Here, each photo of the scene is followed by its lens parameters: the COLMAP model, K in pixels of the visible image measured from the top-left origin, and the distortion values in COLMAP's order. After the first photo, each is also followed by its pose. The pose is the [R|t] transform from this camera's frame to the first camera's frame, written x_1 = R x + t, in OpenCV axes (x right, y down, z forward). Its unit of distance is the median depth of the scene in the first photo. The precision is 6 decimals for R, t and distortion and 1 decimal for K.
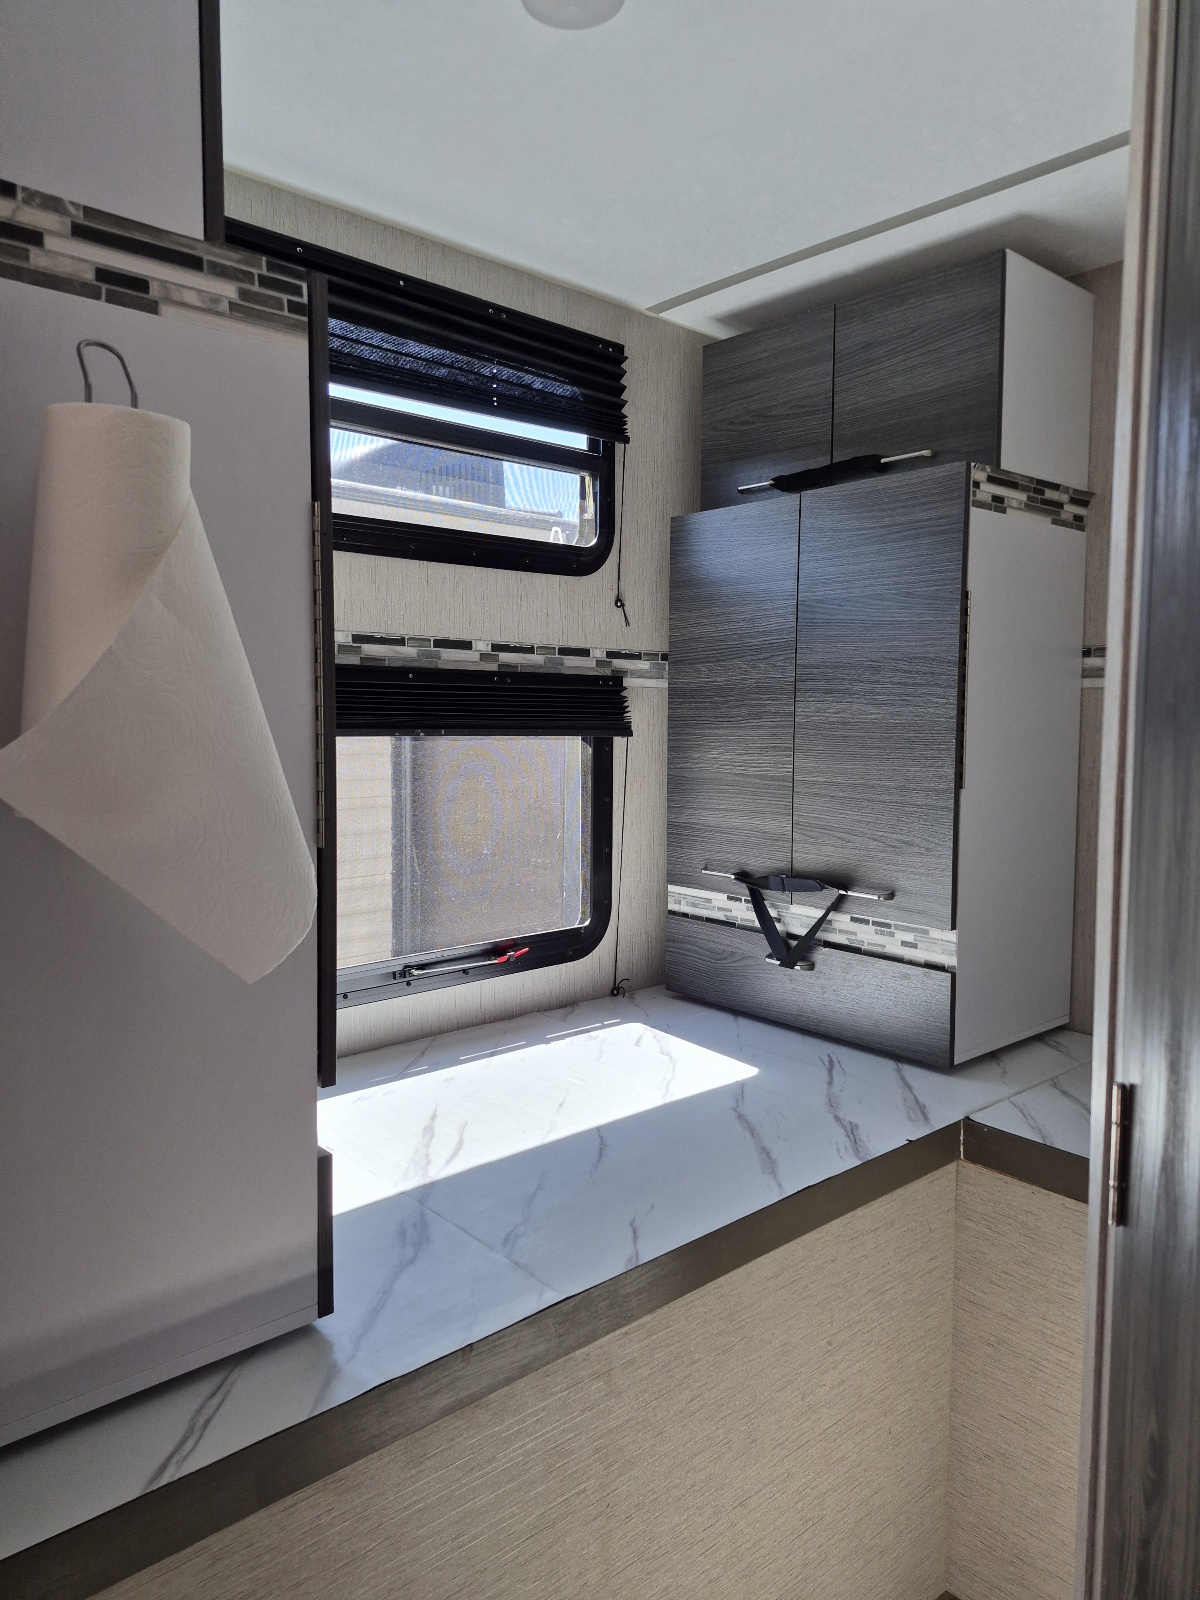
lens RADIAL K [[1116.5, 0, 598.5], [0, 1116.5, 787.2], [0, 0, 1]] dist [0.111916, -0.136352]
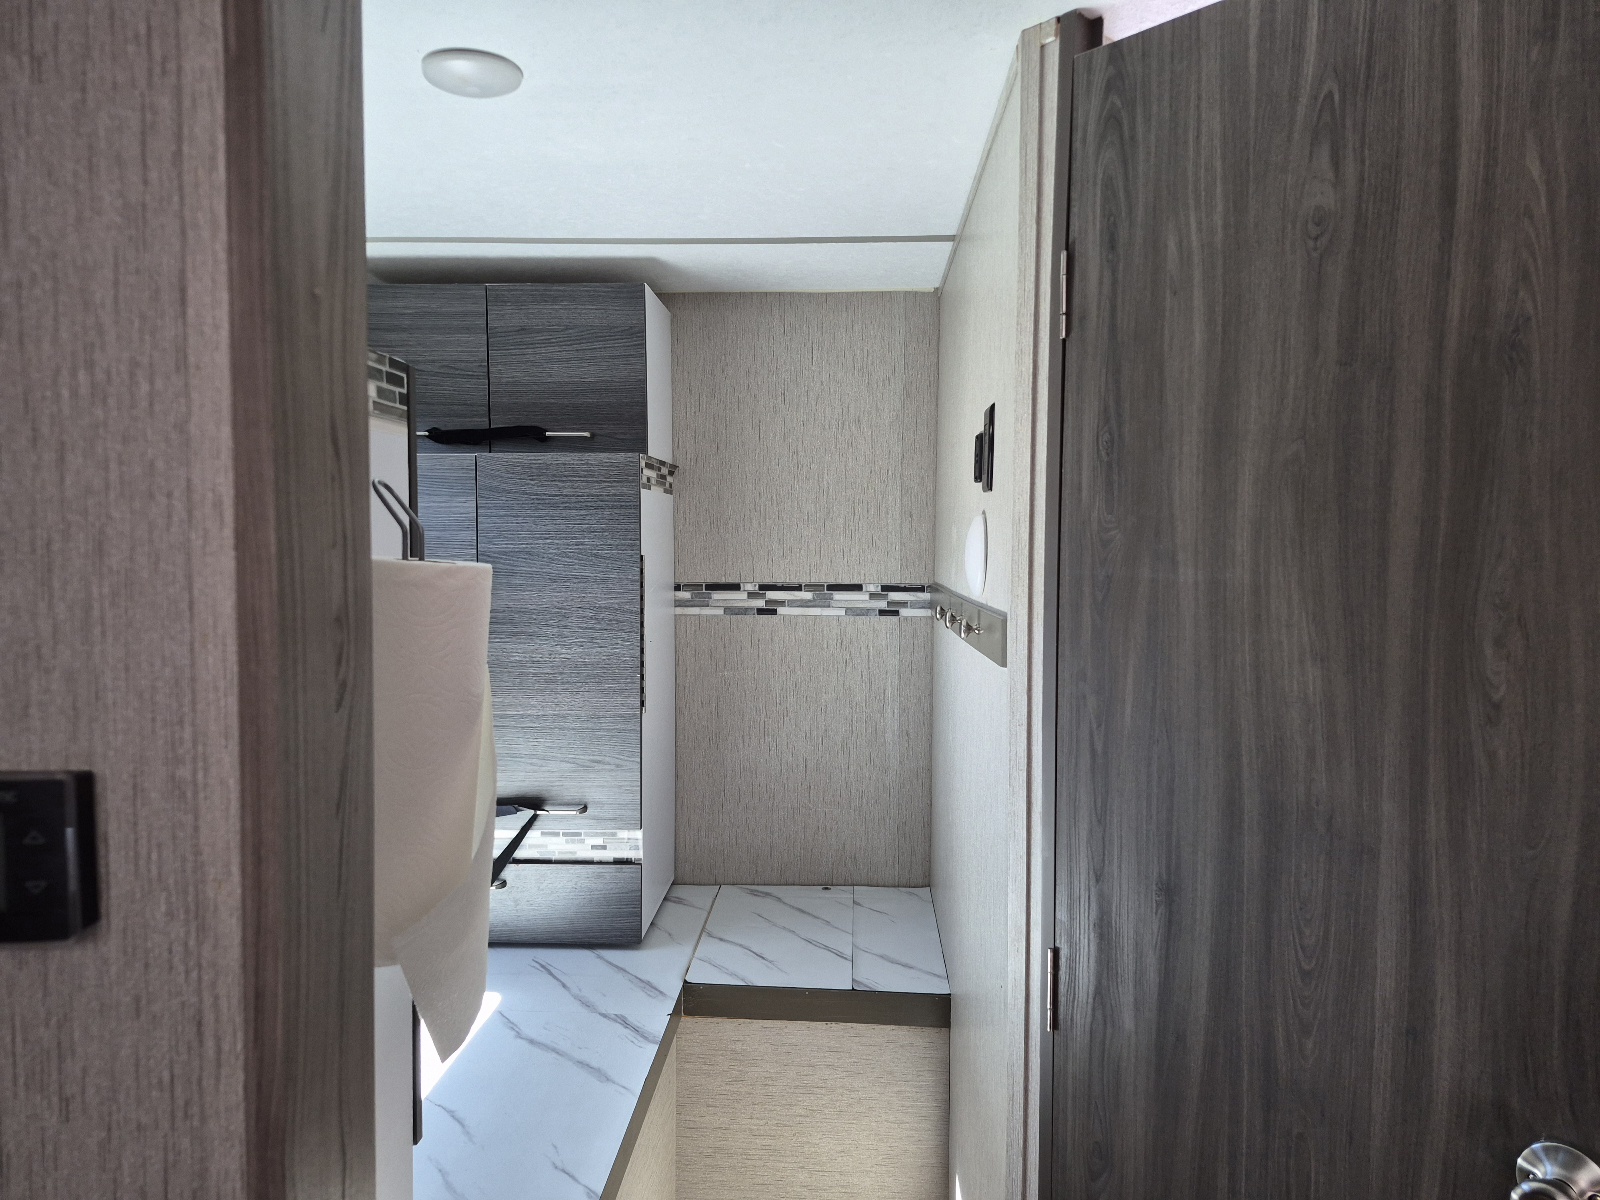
lens RADIAL K [[1116.5, 0, 803.4], [0, 1116.5, 584.1], [0, 0, 1]] dist [0.111916, -0.136352]
pose [[0.702832, -0.033024, 0.710588, -0.411038], [0.048211, 0.998836, -0.001265, -0.126650], [-0.709720, 0.035147, 0.703607, 0.006078]]
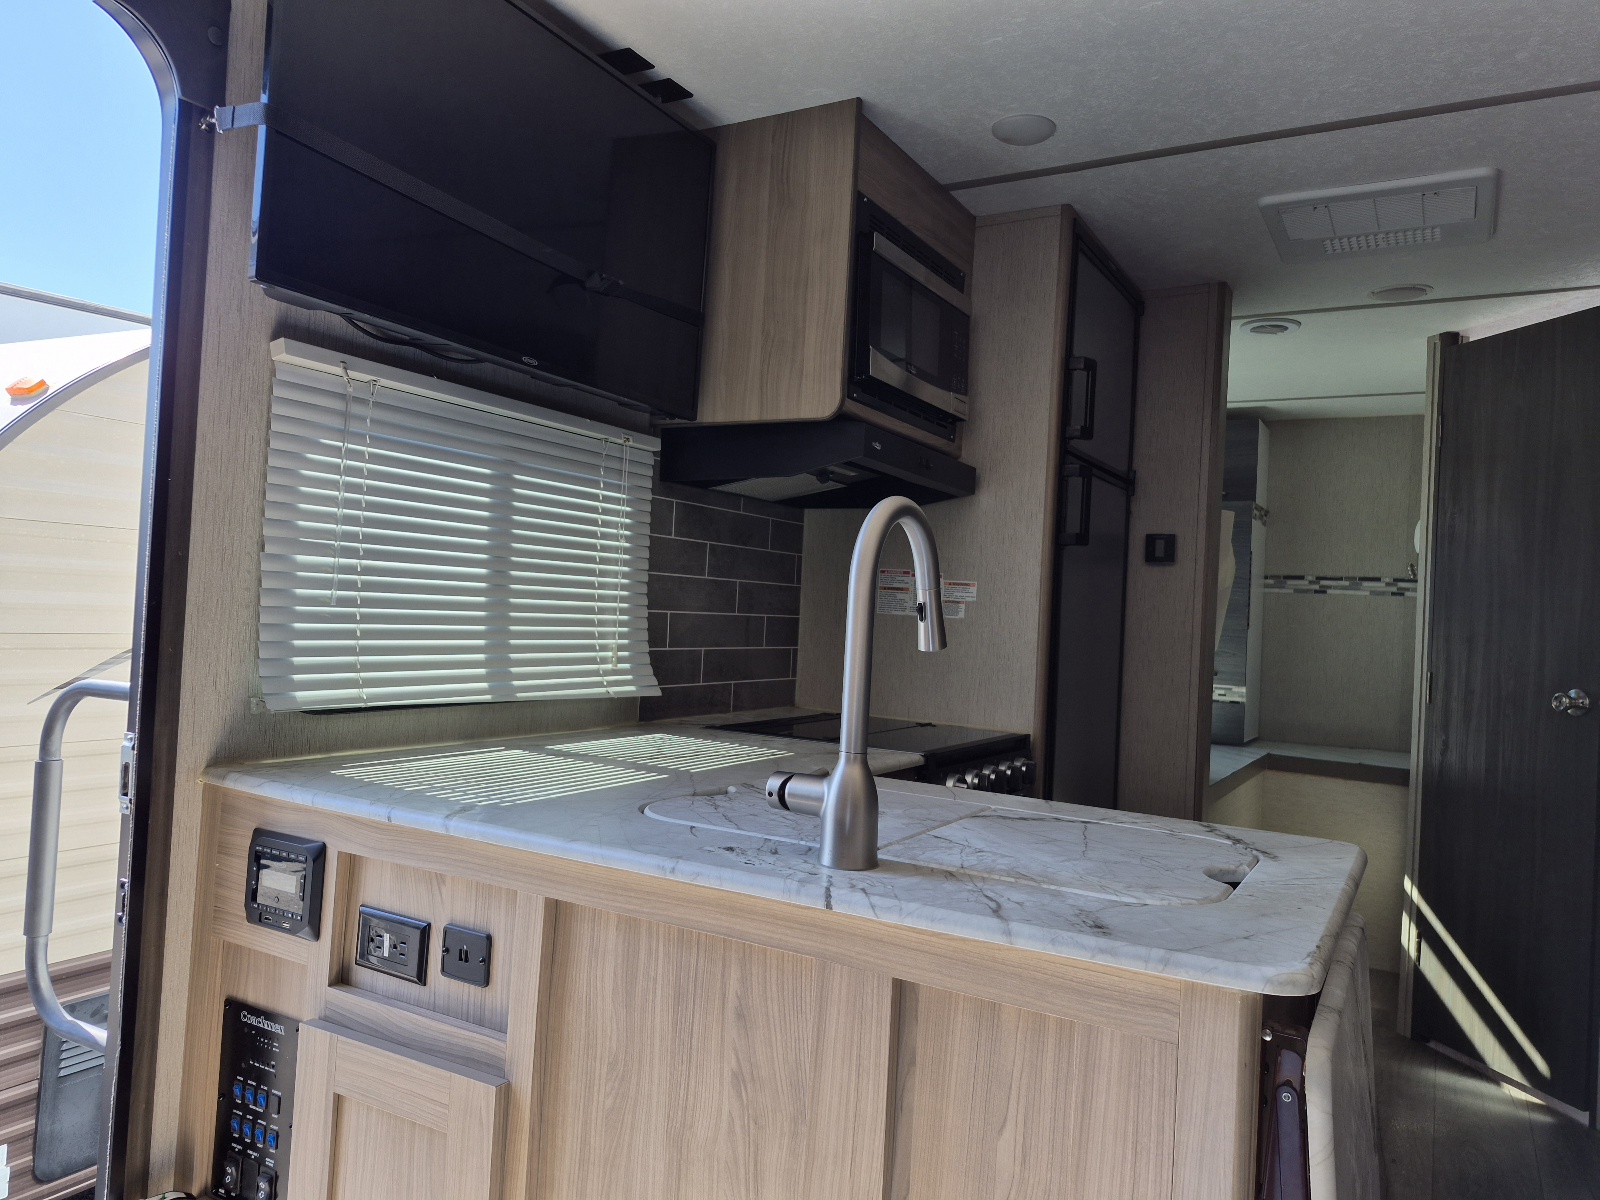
lens RADIAL K [[1116.5, 0, 803.4], [0, 1116.5, 584.1], [0, 0, 1]] dist [0.111916, -0.136352]
pose [[0.948331, 0.053454, 0.312746, -1.357015], [-0.027023, 0.995732, -0.088249, 0.144079], [-0.316129, 0.075238, 0.945728, -1.030884]]
